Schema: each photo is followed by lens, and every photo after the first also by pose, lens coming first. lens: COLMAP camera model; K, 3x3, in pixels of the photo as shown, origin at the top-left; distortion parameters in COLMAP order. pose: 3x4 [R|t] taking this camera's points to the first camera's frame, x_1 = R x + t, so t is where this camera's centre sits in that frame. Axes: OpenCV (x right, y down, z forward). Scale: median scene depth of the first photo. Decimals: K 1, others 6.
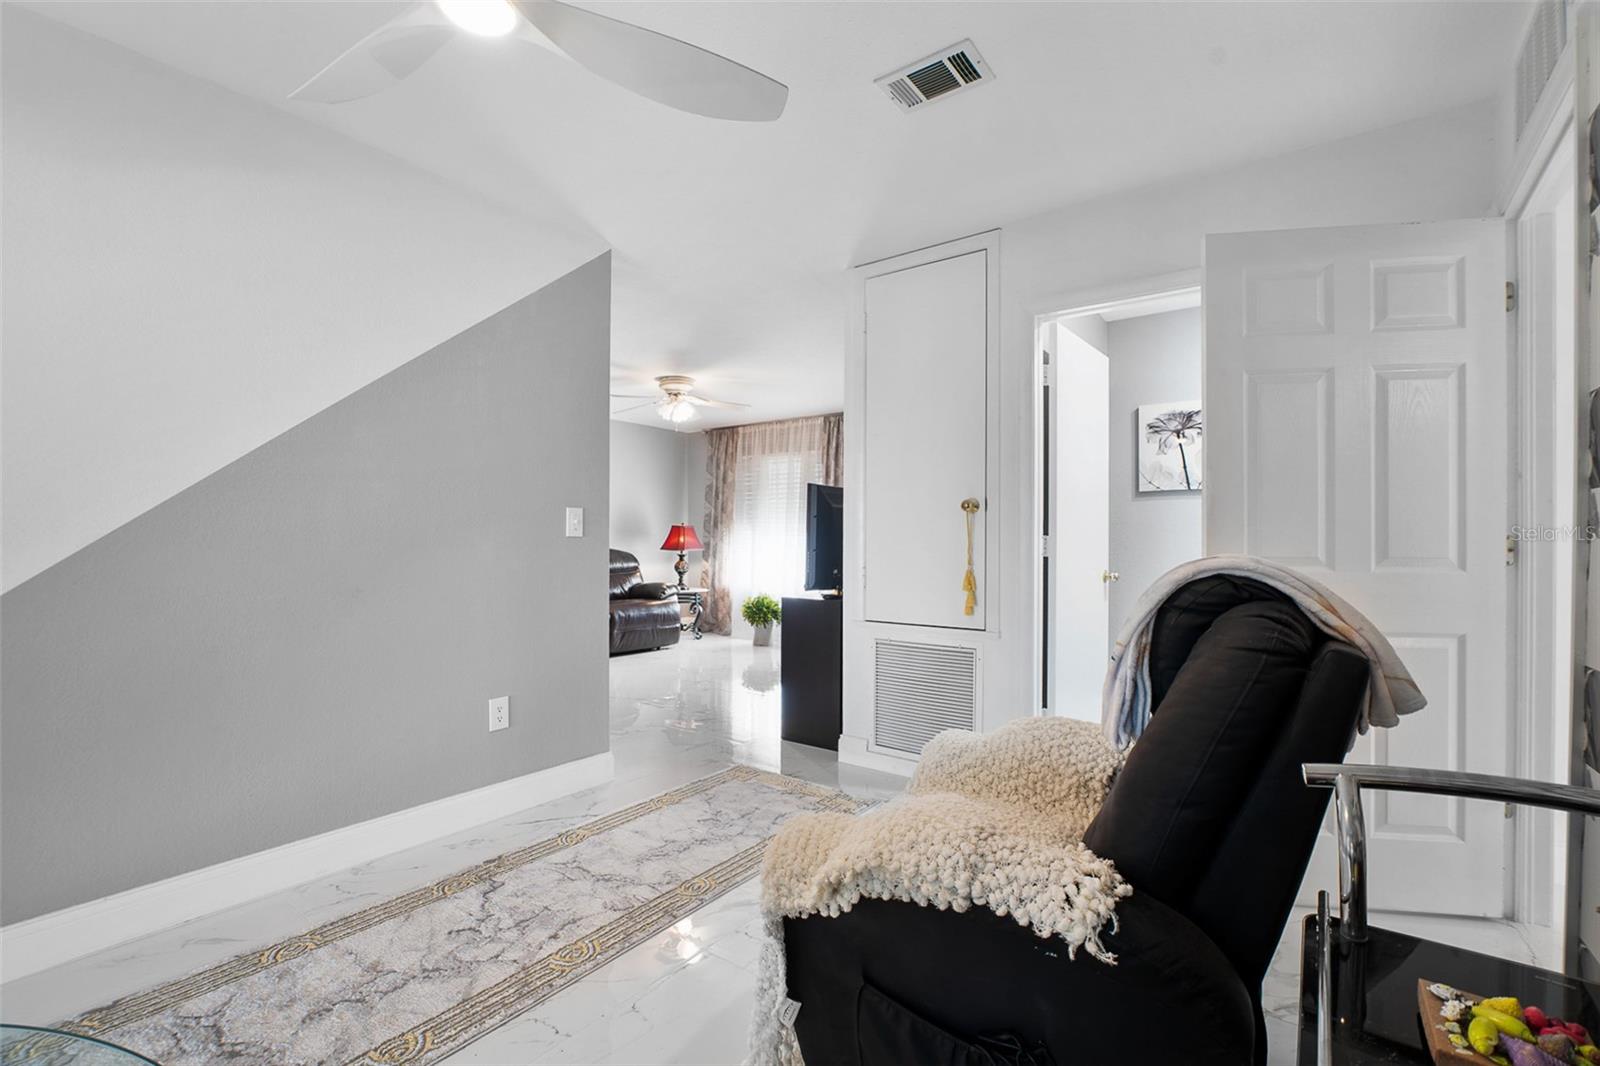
lens RADIAL K [[715.2, 0, 798.3], [0, 715.2, 540.3], [0, 0, 1]] dist [-0.031484, -0.000006]
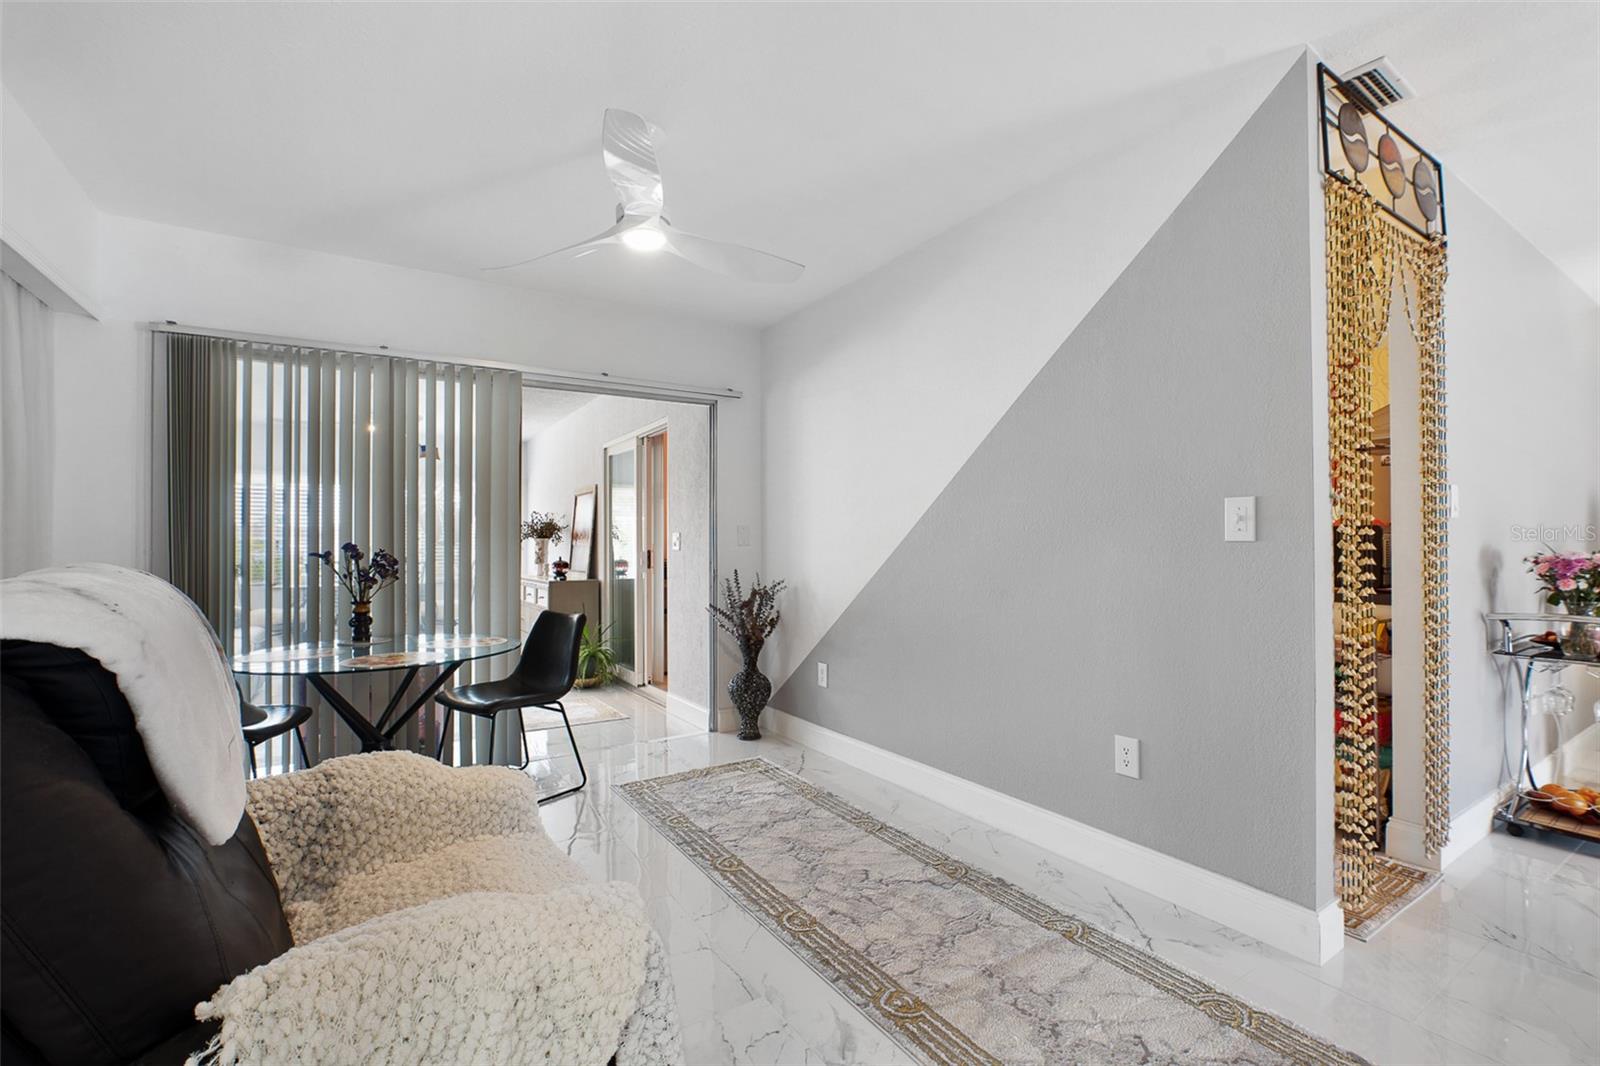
lens RADIAL K [[715.2, 0, 798.3], [0, 715.2, 540.3], [0, 0, 1]] dist [-0.031484, -0.000006]
pose [[-0.361415, 0.000267, -0.932405, 0.392489], [-0.001943, 0.999998, 0.001039, -0.004418], [0.932403, 0.002187, -0.361414, 0.770804]]
